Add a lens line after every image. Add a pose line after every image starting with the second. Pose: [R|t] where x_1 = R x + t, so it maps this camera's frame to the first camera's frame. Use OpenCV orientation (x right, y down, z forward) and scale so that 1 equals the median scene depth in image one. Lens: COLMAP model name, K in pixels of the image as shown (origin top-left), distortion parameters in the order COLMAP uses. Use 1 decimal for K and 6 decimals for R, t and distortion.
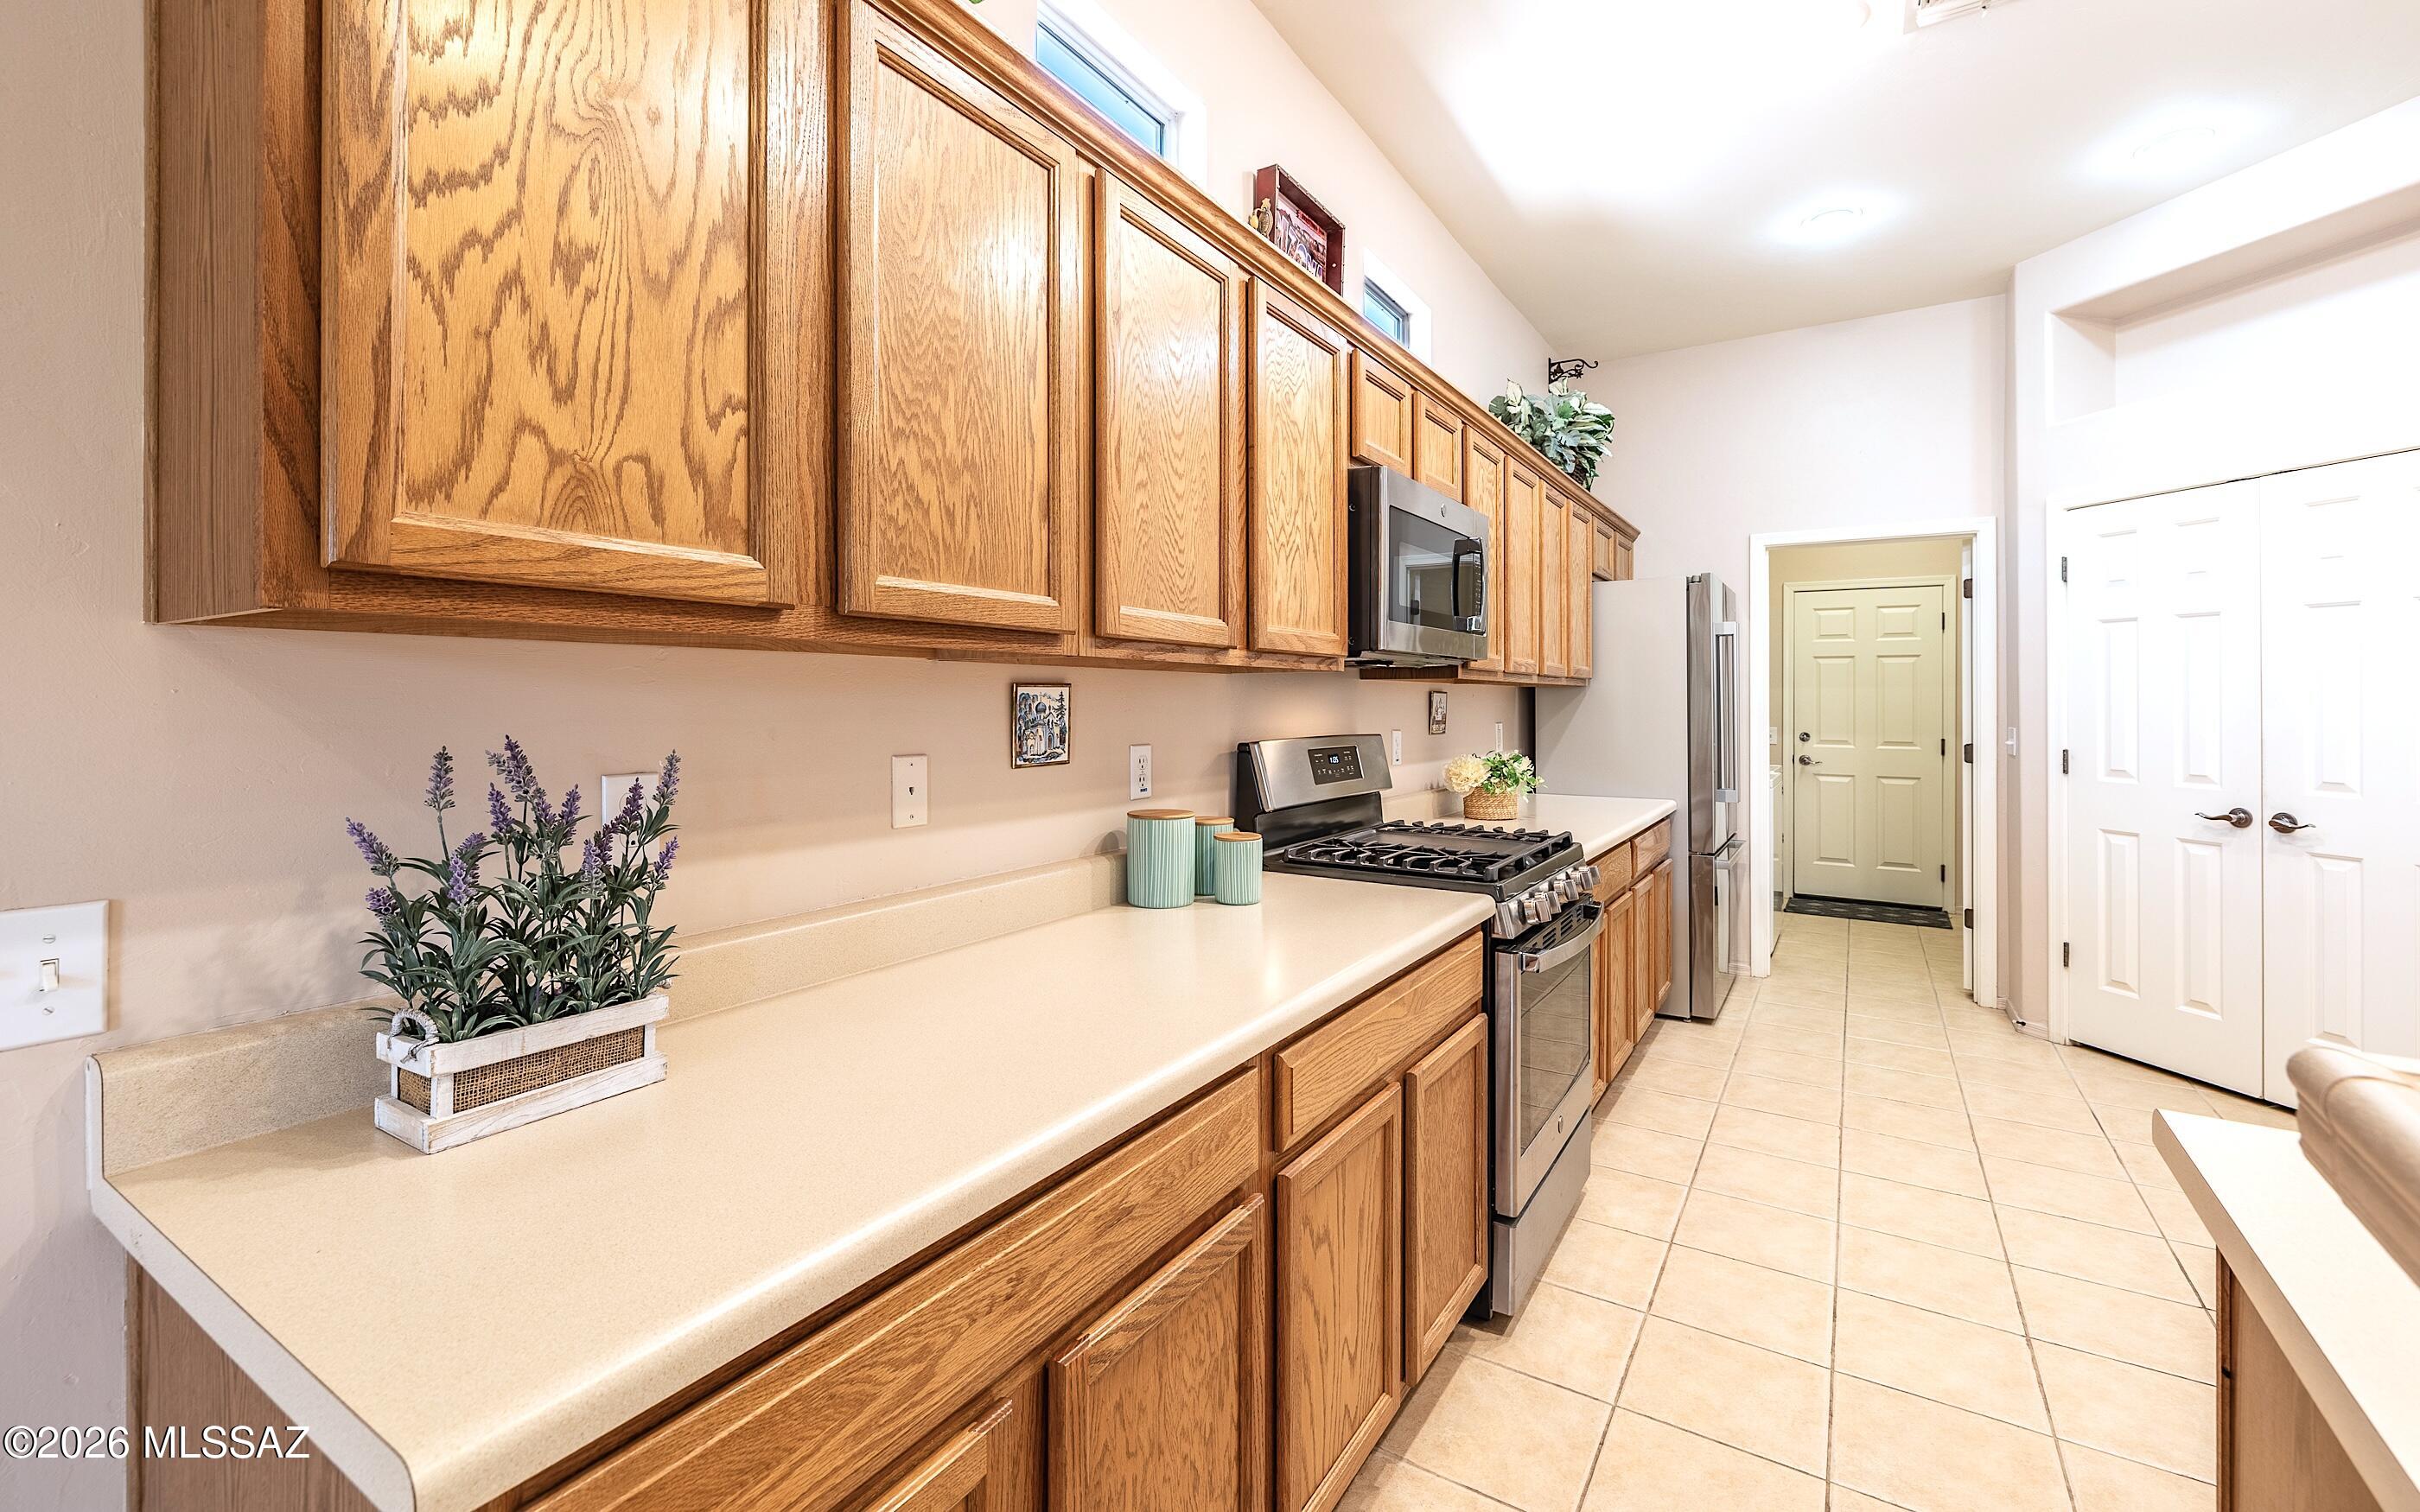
lens RADIAL K [[1039.0, 0, 1211.8], [0, 1039.0, 679.5], [0, 0, 1]] dist [0.003743, -0.001800]
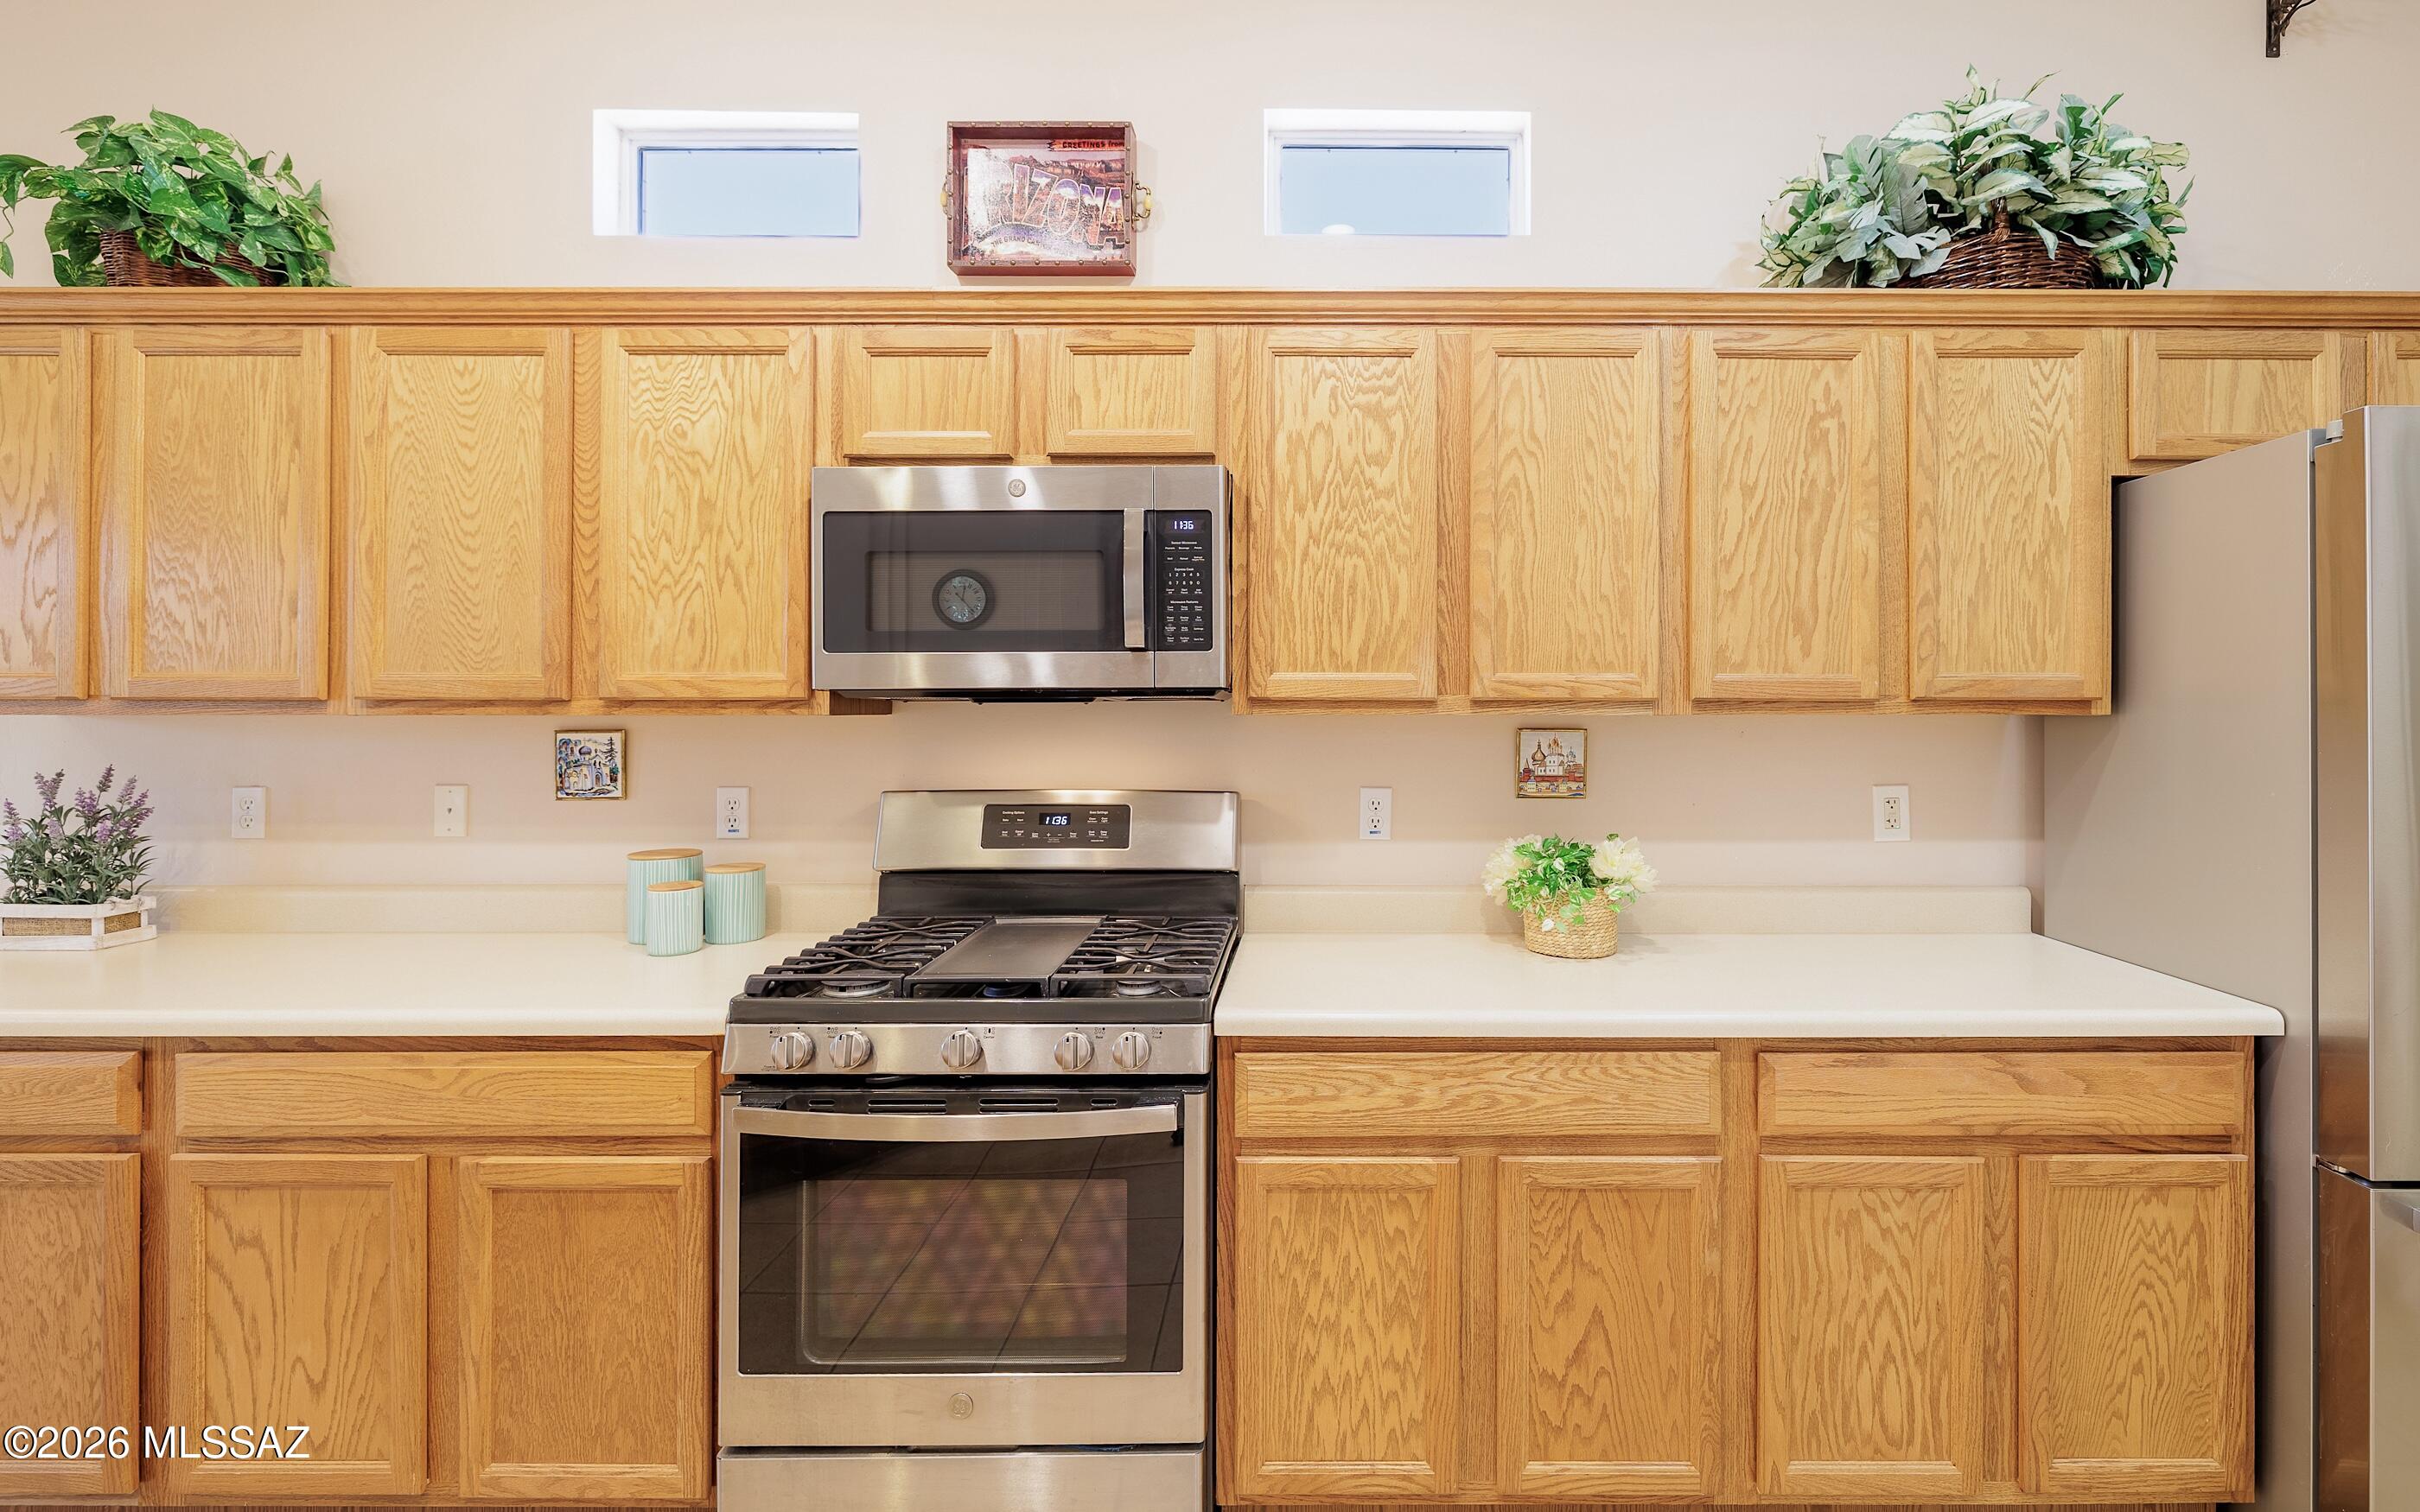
lens RADIAL K [[1039.0, 0, 1337.8], [0, 1039.0, 696.2], [0, 0, 1]] dist [0.003743, -0.001800]
pose [[0.535453, -0.016922, -0.844395, 1.817279], [0.020523, 0.999765, -0.007022, -0.013201], [0.844316, -0.013569, 0.535674, 1.508880]]
